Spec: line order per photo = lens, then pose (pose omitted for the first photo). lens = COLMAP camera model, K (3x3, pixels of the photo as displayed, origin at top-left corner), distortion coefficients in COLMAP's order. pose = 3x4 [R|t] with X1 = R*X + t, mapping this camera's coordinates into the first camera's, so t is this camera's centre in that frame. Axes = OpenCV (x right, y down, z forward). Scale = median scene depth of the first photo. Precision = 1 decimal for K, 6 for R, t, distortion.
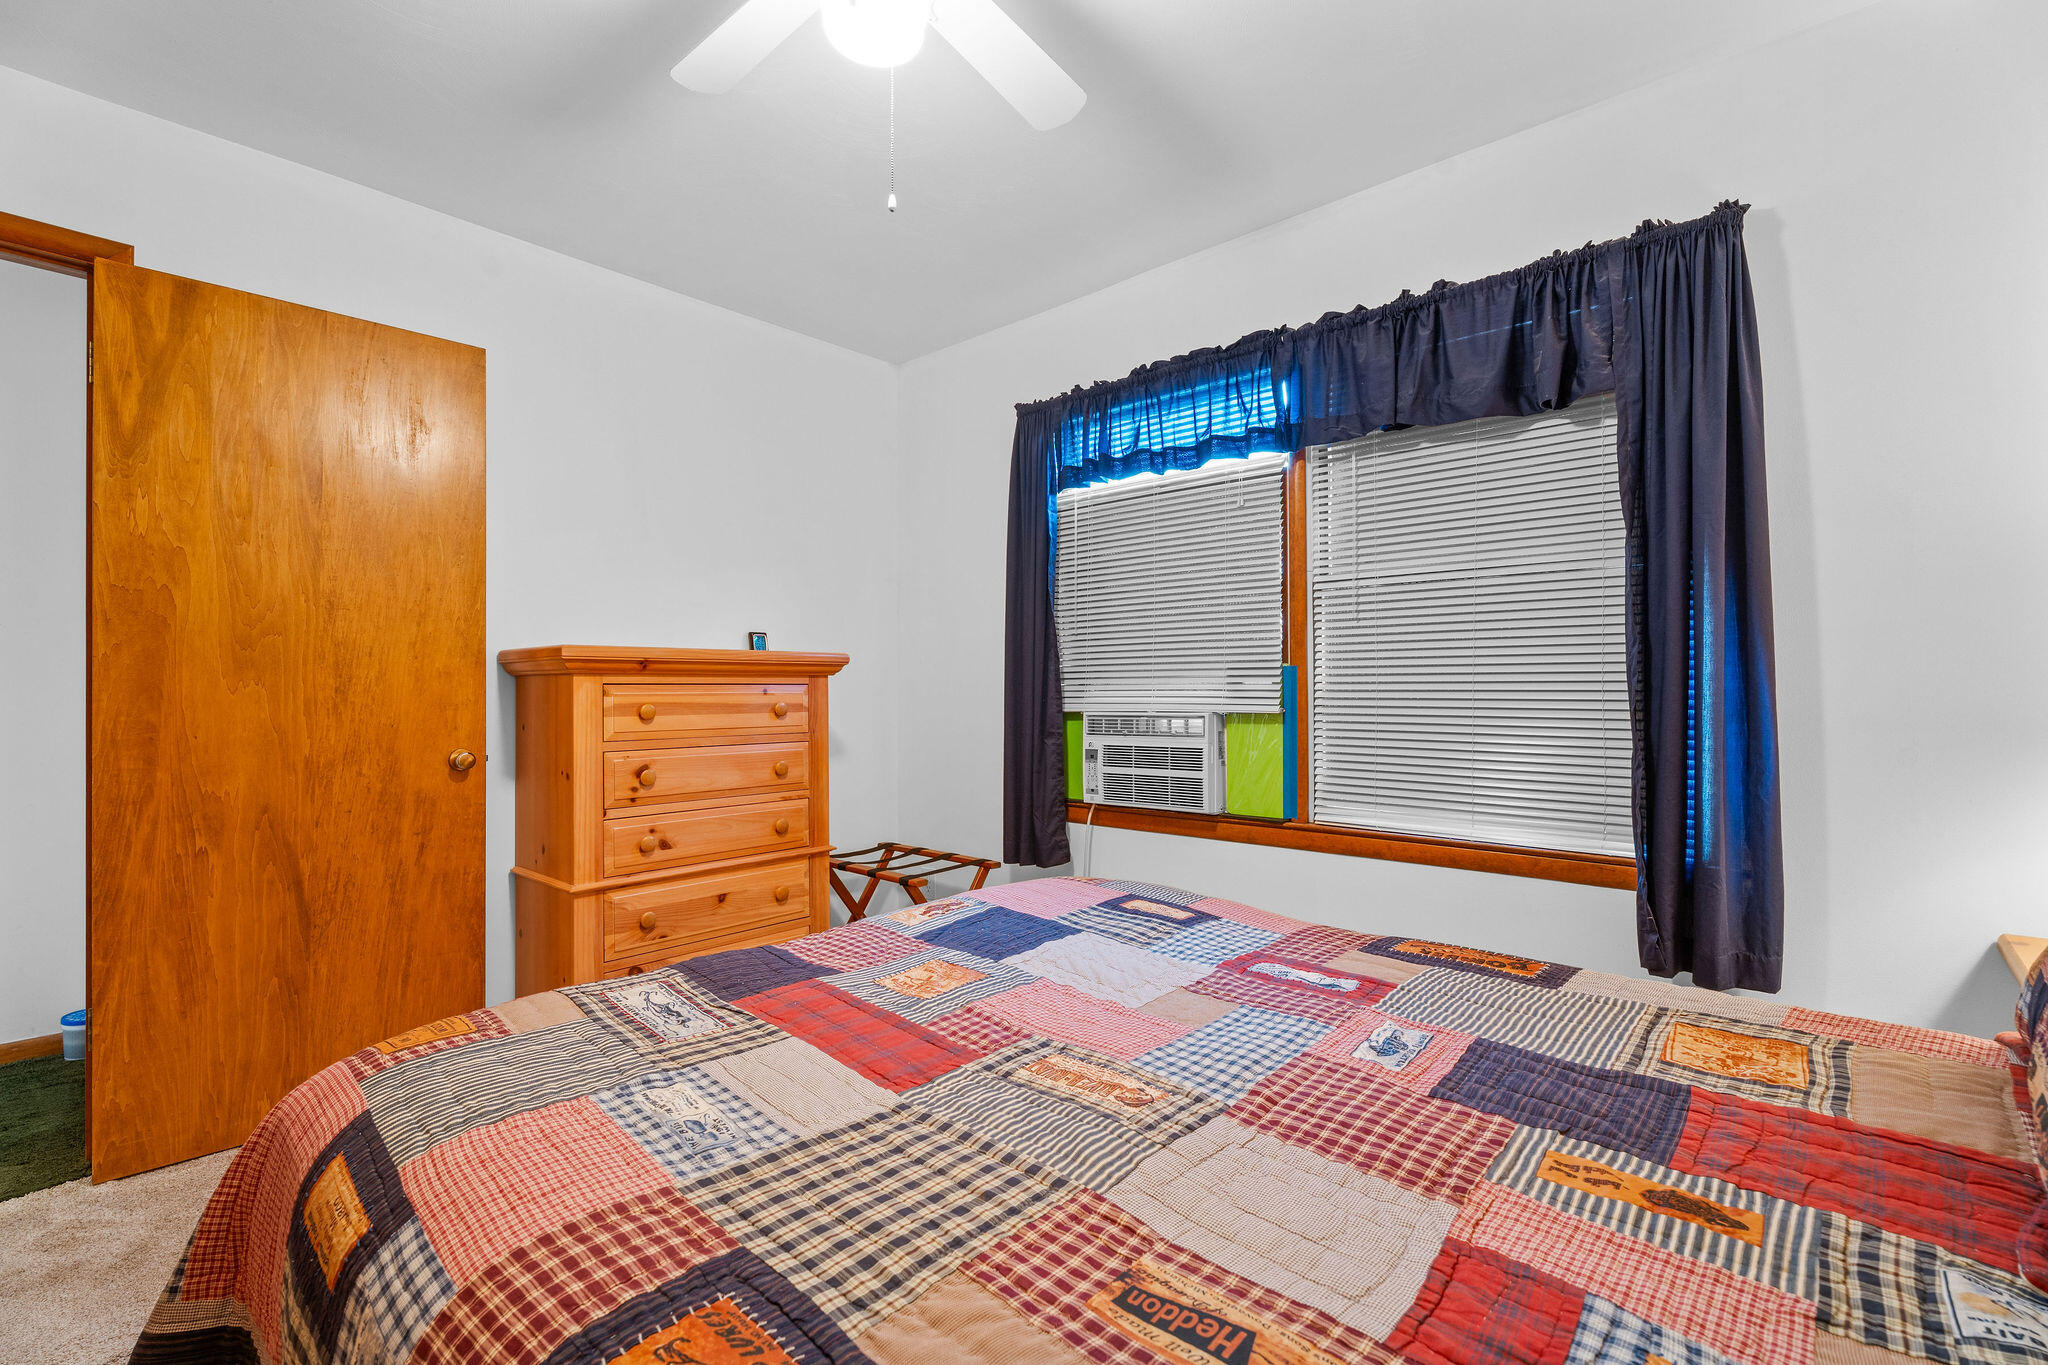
lens RADIAL K [[911.5, 0, 1029.5], [0, 911.5, 686.7], [0, 0, 1]] dist [0.001007, 0.001027]
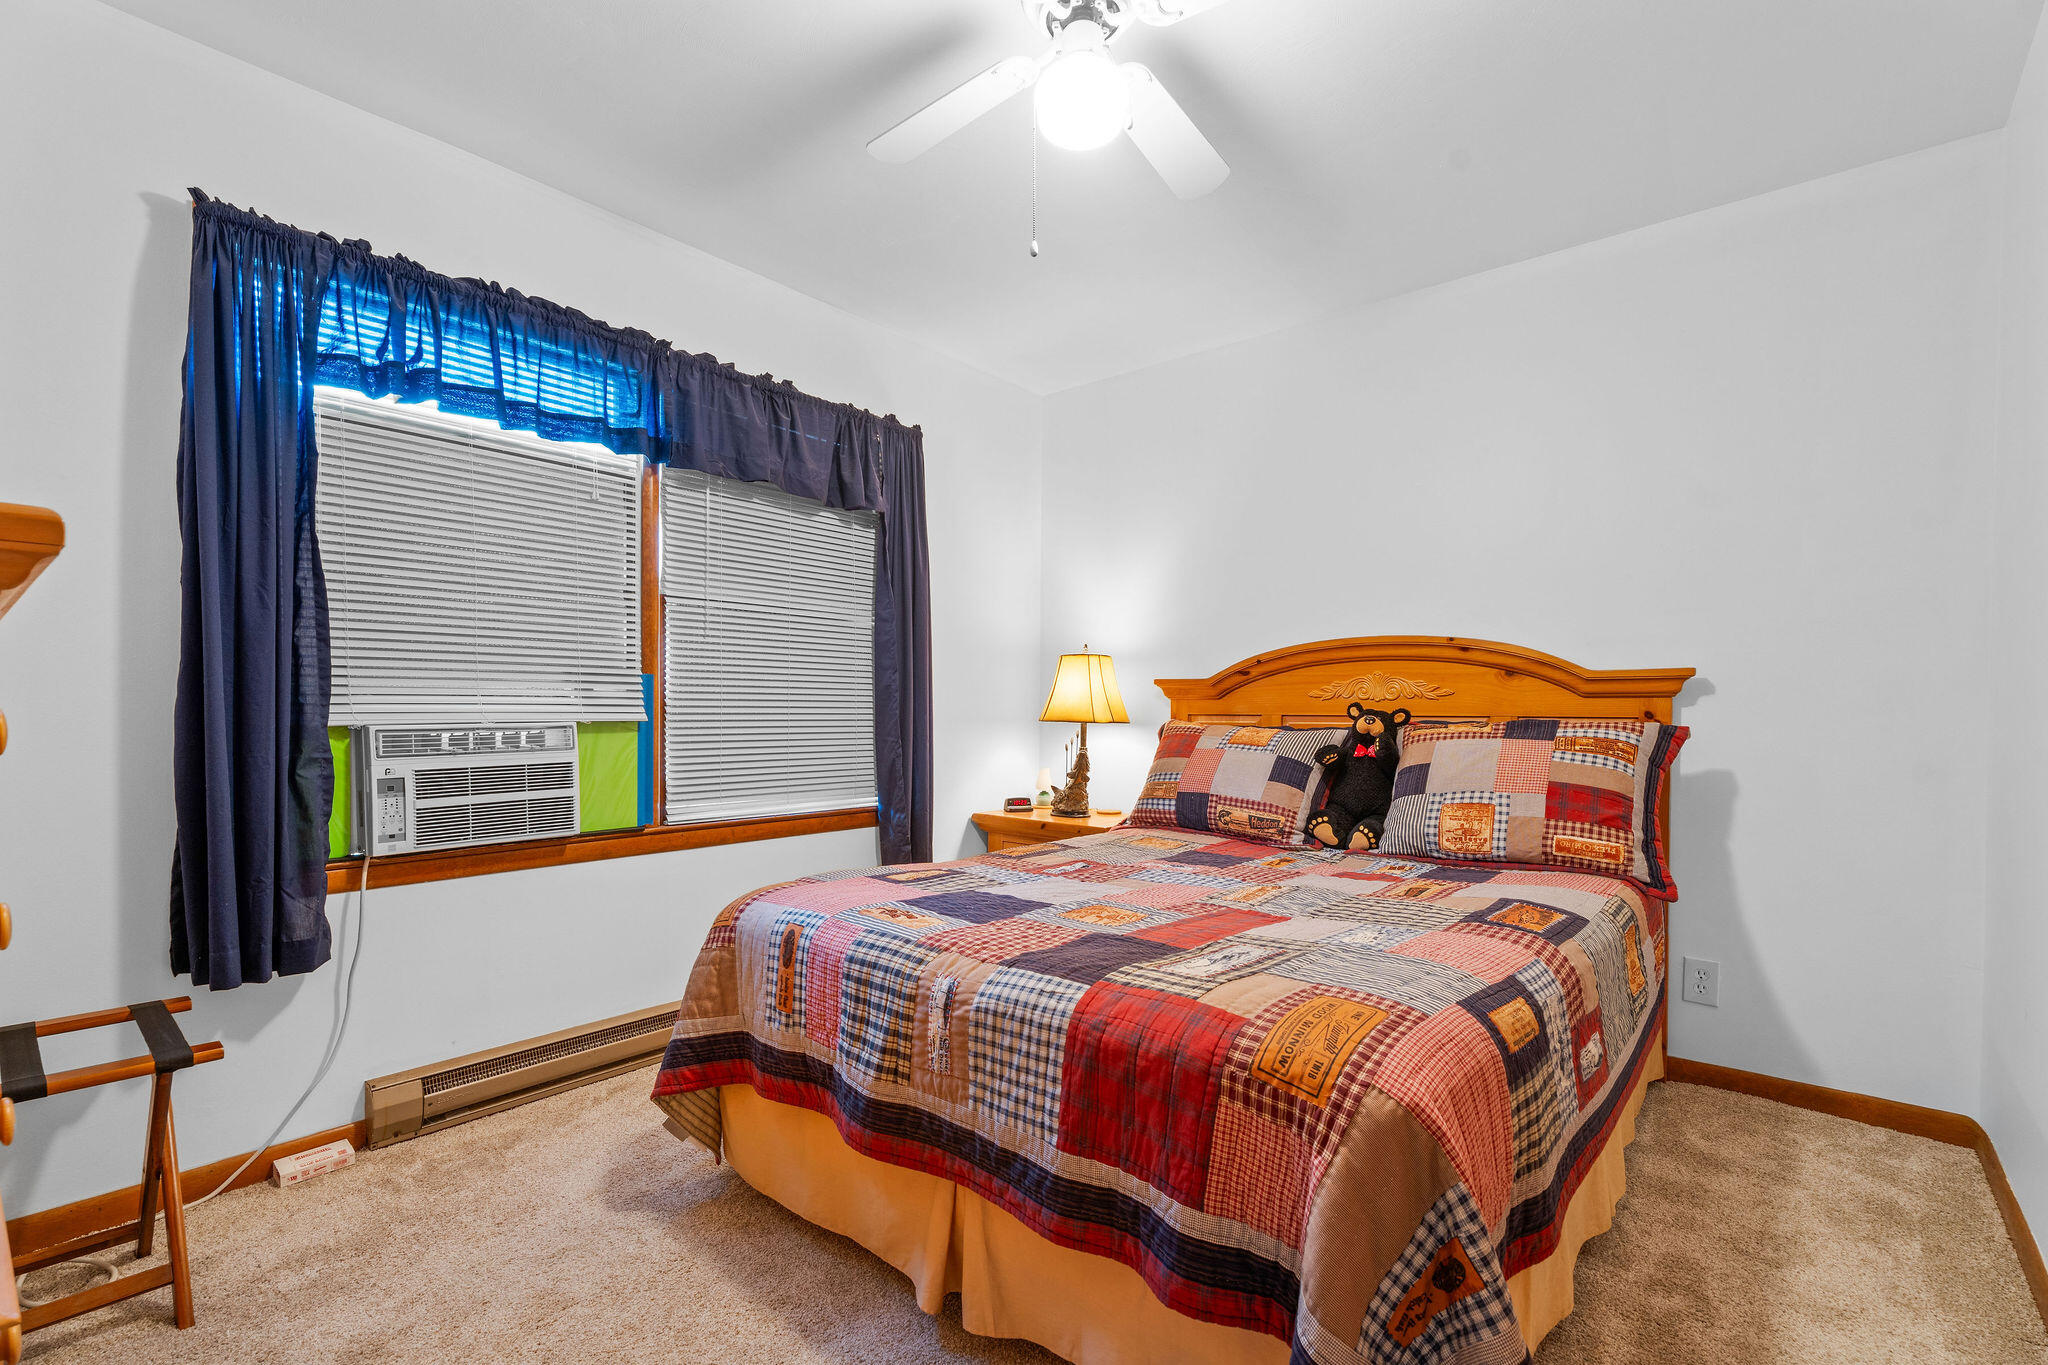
lens RADIAL K [[911.1, 0, 1022.2], [0, 911.1, 734.6], [0, 0, 1]] dist [-0.000054, 0.000054]
pose [[-0.025599, -0.024193, 0.999380, -0.737996], [-0.006565, 0.999690, 0.024032, 0.017060], [-0.999651, -0.005945, -0.025750, 0.608465]]
